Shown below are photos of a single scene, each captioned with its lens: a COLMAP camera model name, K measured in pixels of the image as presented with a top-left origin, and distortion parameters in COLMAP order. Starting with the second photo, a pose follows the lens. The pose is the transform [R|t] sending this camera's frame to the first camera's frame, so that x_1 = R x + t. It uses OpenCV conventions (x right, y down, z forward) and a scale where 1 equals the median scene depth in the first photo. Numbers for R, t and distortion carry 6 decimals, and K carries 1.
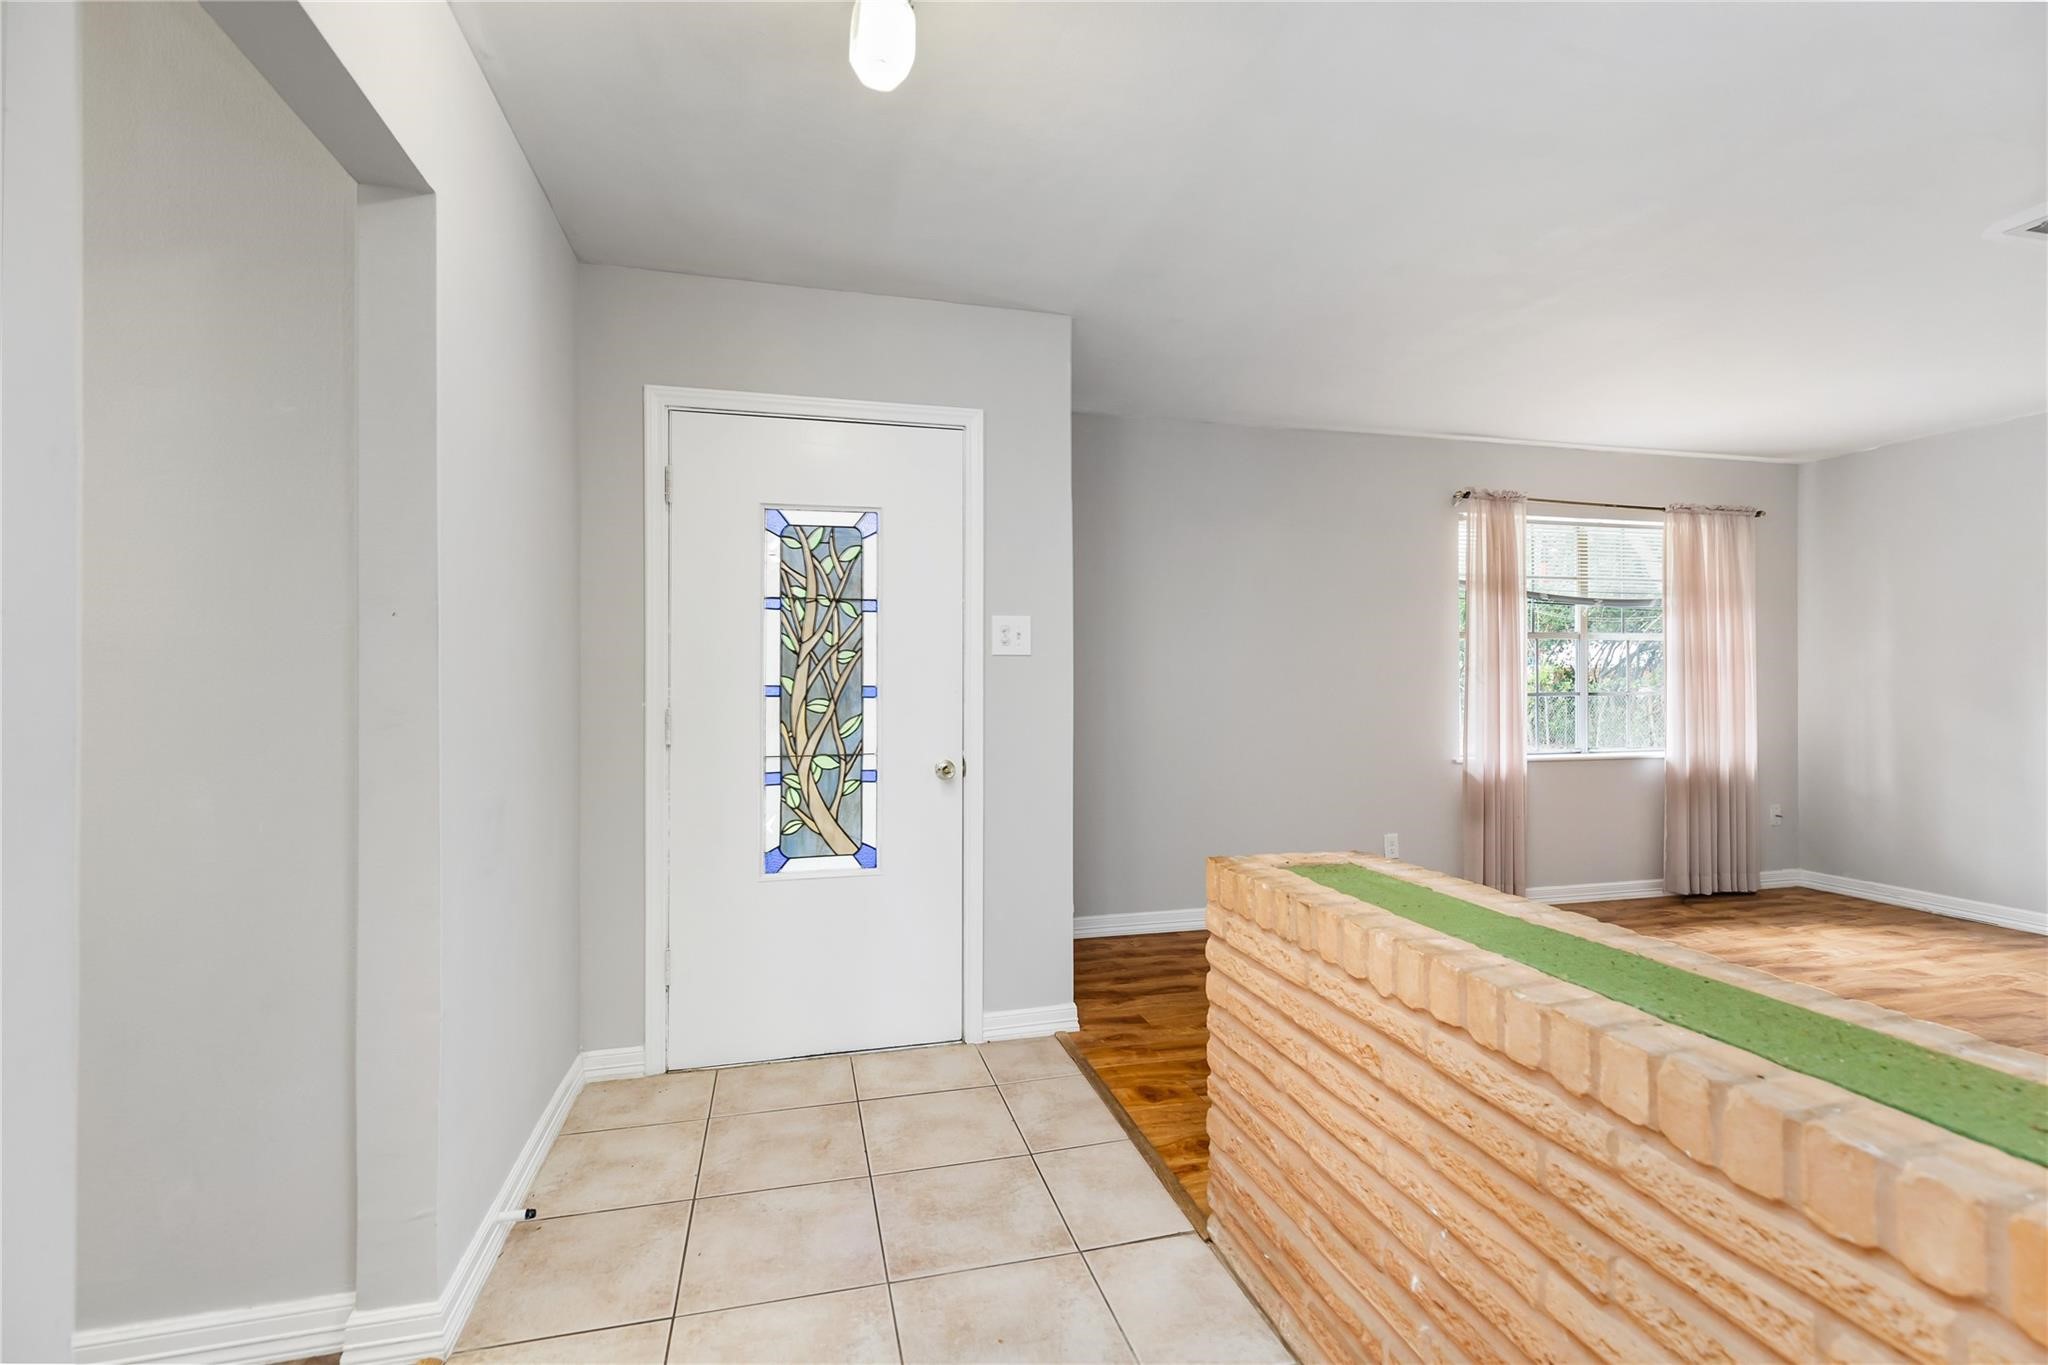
lens RADIAL K [[923.2, 0, 1021.1], [0, 923.2, 679.5], [0, 0, 1]] dist [0.010585, -0.000709]
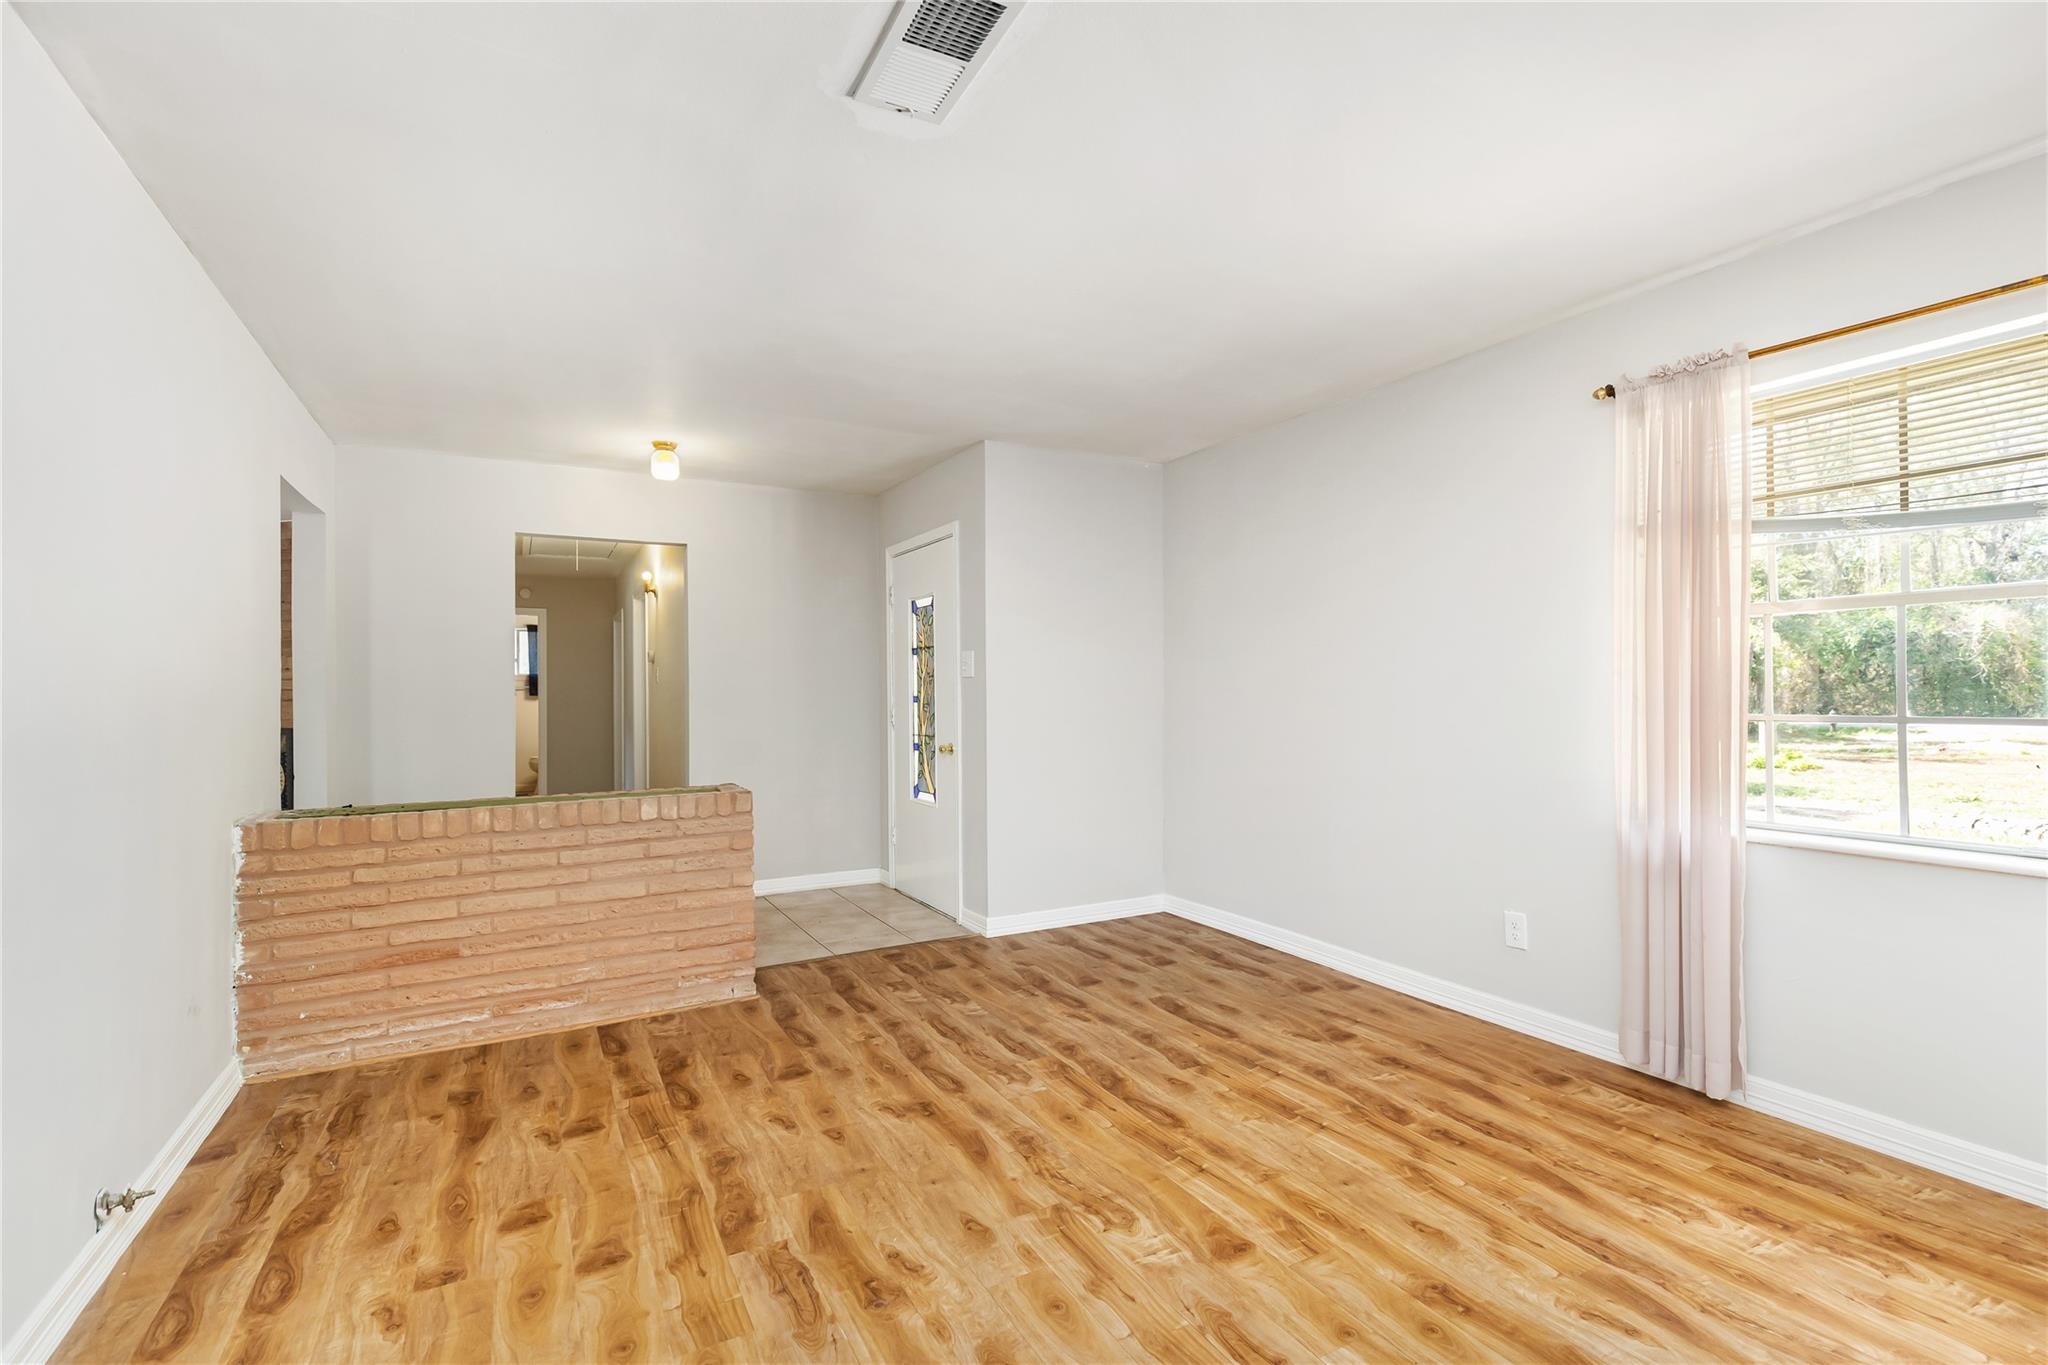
lens RADIAL K [[923.2, 0, 1020.4], [0, 923.2, 687.5], [0, 0, 1]] dist [0.010585, -0.000709]
pose [[0.248739, -0.000820, -0.968570, 1.063576], [0.008853, 0.999960, 0.001426, -0.007547], [0.968530, -0.008929, 0.248737, 0.504789]]
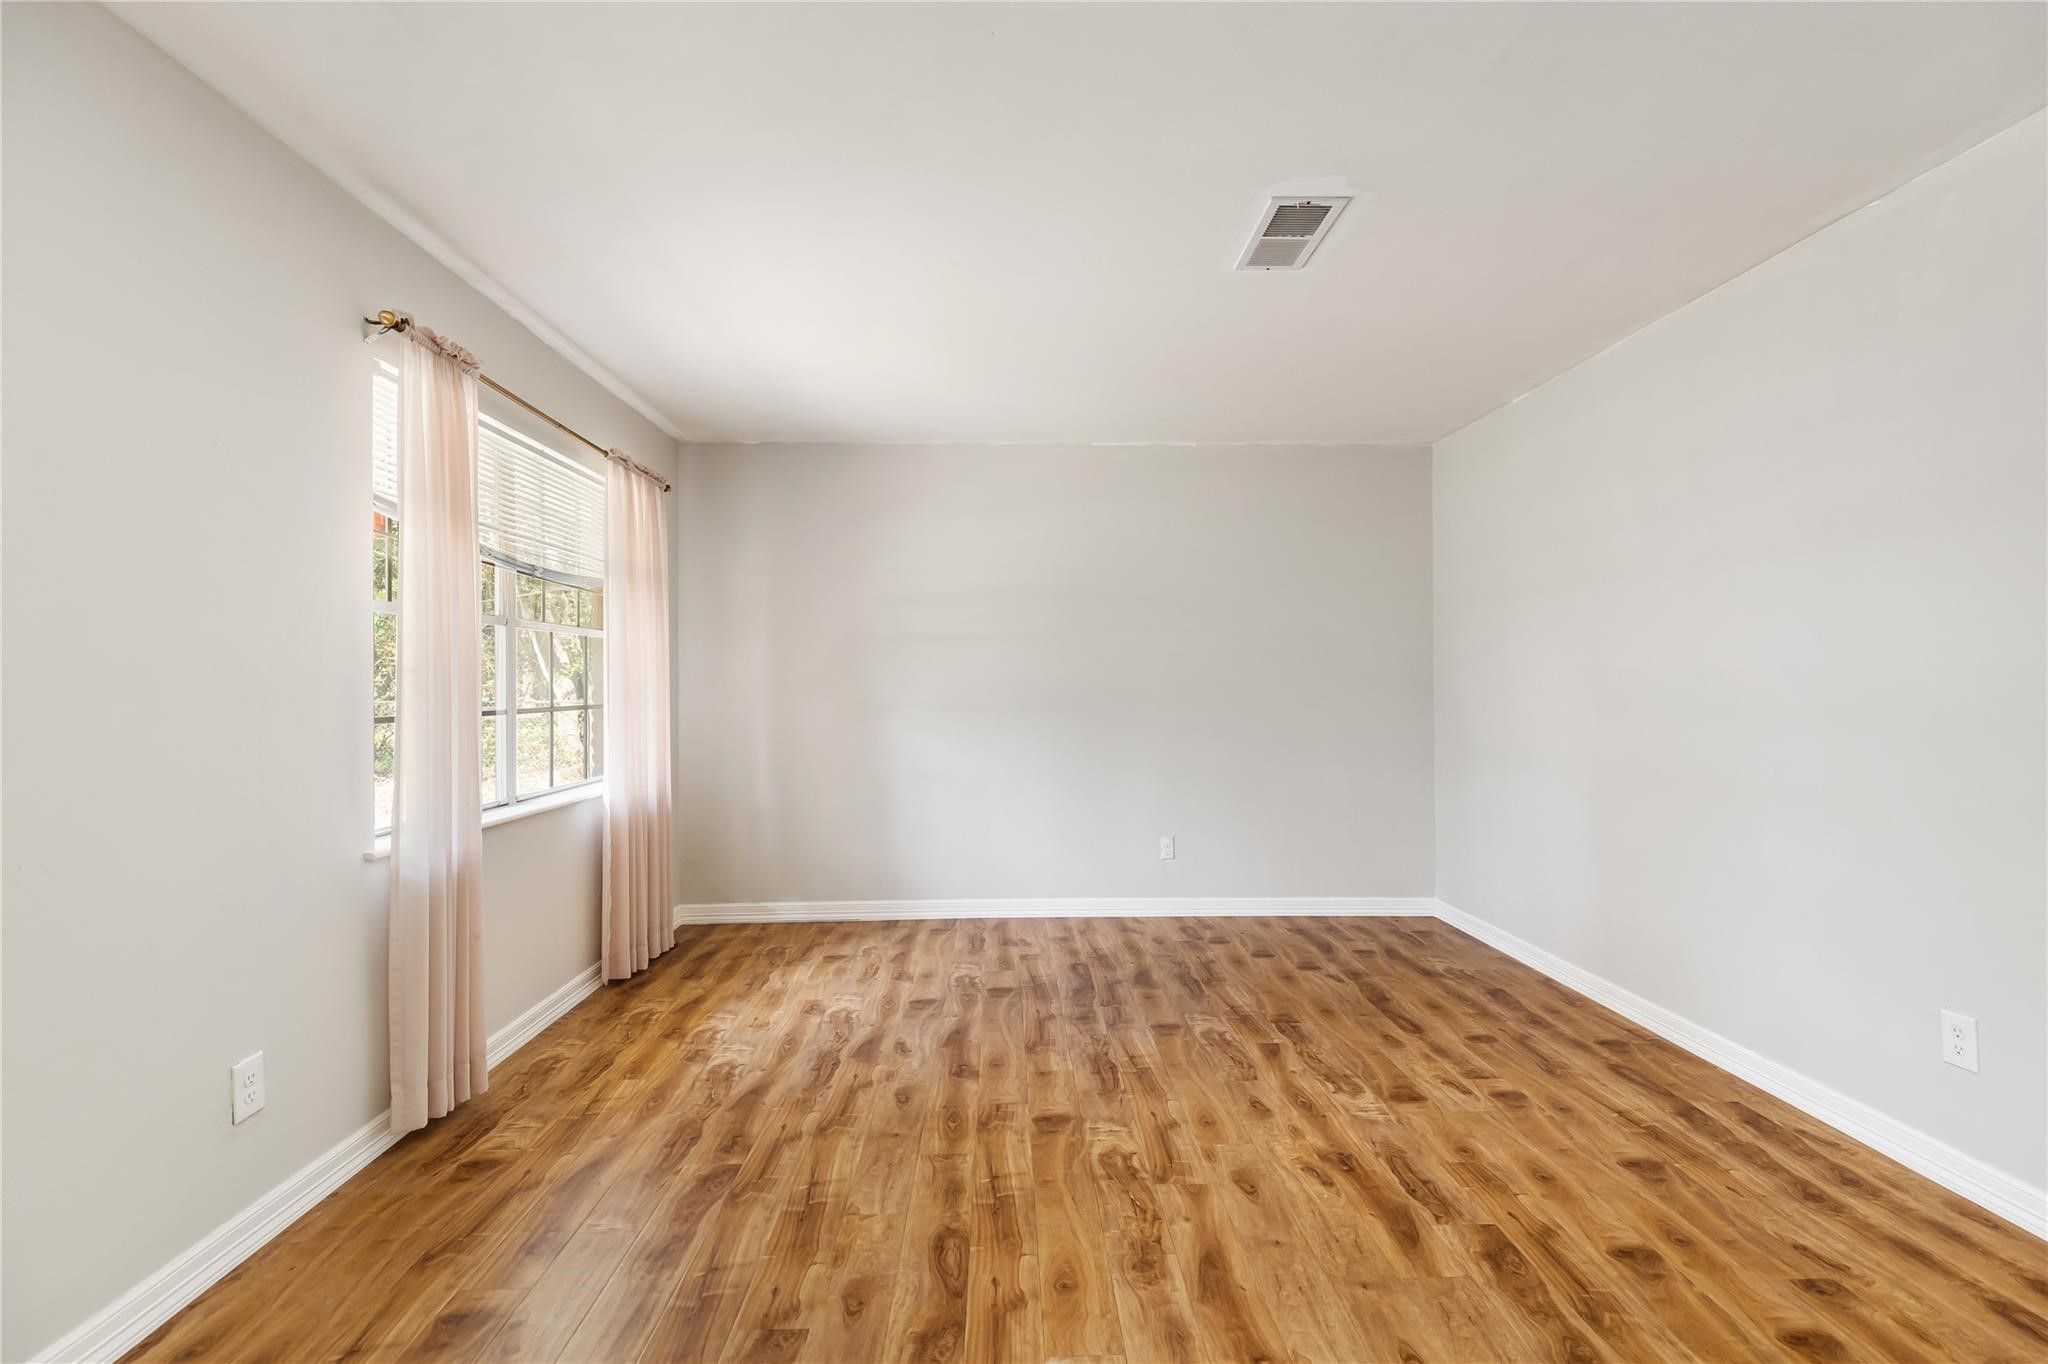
lens RADIAL K [[923.2, 0, 1024.4], [0, 923.2, 693.5], [0, 0, 1]] dist [0.010585, -0.000709]
pose [[0.218124, -0.005915, 0.975903, 0.067228], [0.002300, 0.999982, 0.005547, -0.001509], [-0.975918, 0.001035, 0.218134, 0.607215]]
